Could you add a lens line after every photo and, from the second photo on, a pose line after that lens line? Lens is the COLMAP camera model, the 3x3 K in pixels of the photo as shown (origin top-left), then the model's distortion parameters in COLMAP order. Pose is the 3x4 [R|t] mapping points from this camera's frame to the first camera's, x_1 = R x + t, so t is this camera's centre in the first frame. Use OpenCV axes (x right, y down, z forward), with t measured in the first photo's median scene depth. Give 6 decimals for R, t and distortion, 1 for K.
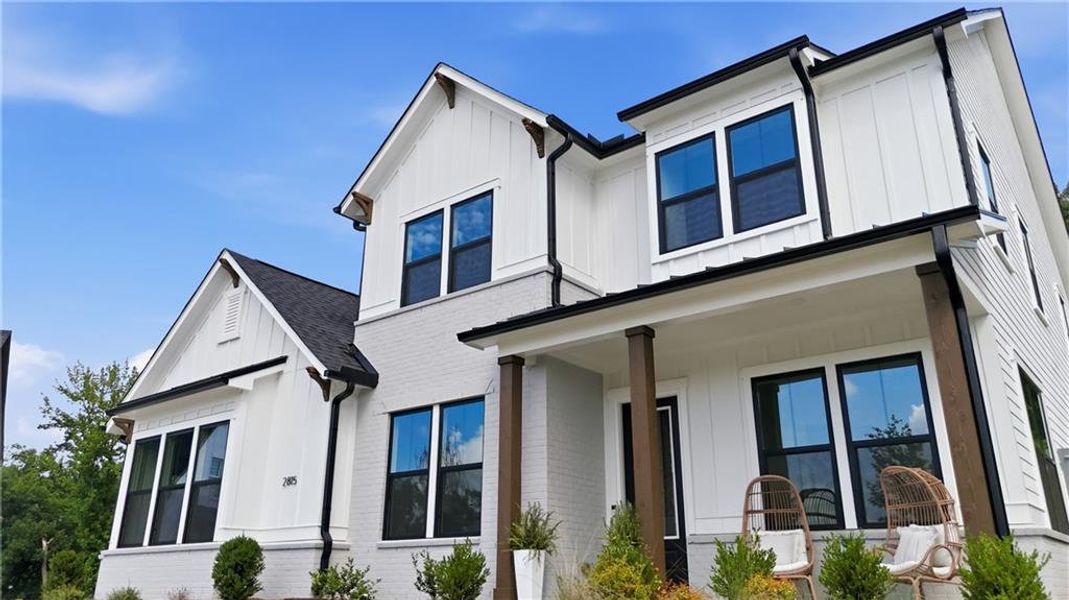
lens RADIAL K [[791.9, 0, 534.8], [0, 791.9, 299.4], [0, 0, 1]] dist [0.058285, -0.010446]
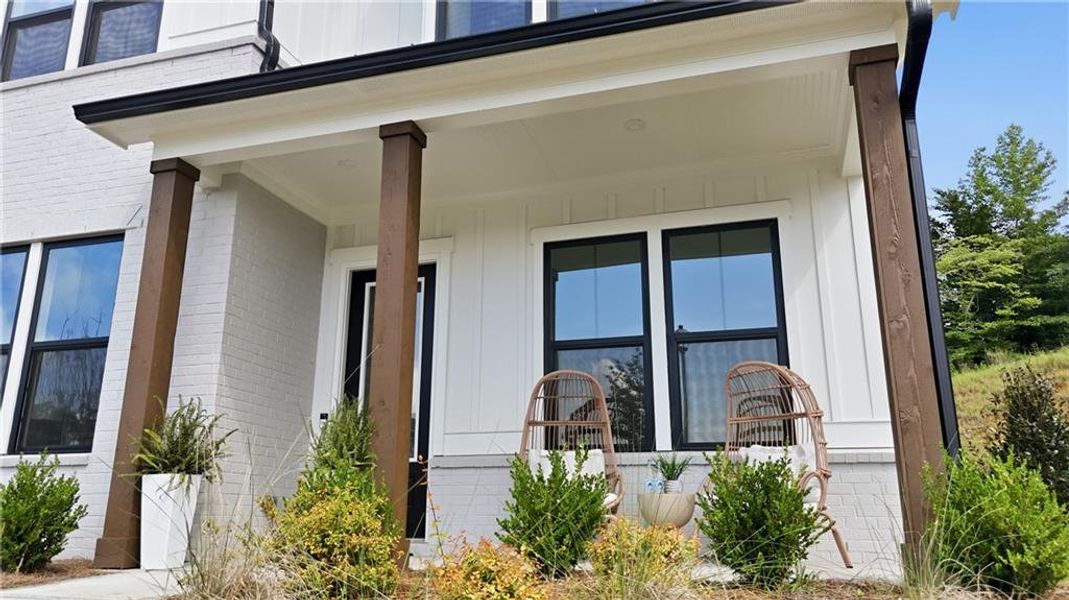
lens RADIAL K [[791.9, 0, 532.2], [0, 791.9, 302.1], [0, 0, 1]] dist [0.058285, -0.010446]
pose [[0.931915, 0.097316, 0.349376, 0.021245], [-0.124698, 0.990573, 0.056698, 0.117541], [-0.340565, -0.096404, 0.935265, 0.354213]]
